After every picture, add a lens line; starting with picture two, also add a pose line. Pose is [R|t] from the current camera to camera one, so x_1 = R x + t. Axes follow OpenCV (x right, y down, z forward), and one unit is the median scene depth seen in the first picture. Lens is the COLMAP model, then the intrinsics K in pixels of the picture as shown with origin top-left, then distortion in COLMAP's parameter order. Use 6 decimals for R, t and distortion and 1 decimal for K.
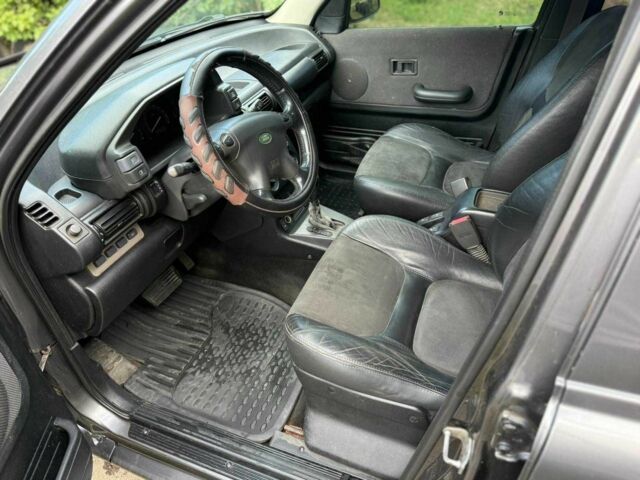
lens RADIAL K [[451.8, 0, 318.0], [0, 451.8, 240.3], [0, 0, 1]] dist [0.061860, -0.082748]
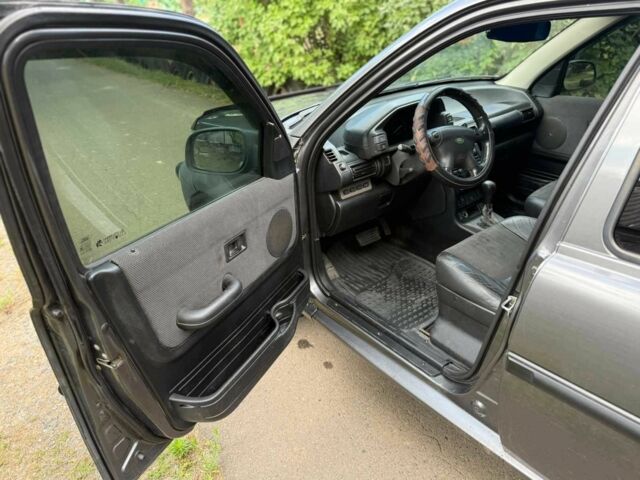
lens RADIAL K [[451.8, 0, 318.0], [0, 451.8, 240.3], [0, 0, 1]] dist [0.061860, -0.082748]
pose [[0.871143, 0.248851, -0.423301, 0.205279], [-0.302445, 0.951062, -0.063311, 0.344125], [0.386830, 0.183178, 0.903774, -0.563480]]
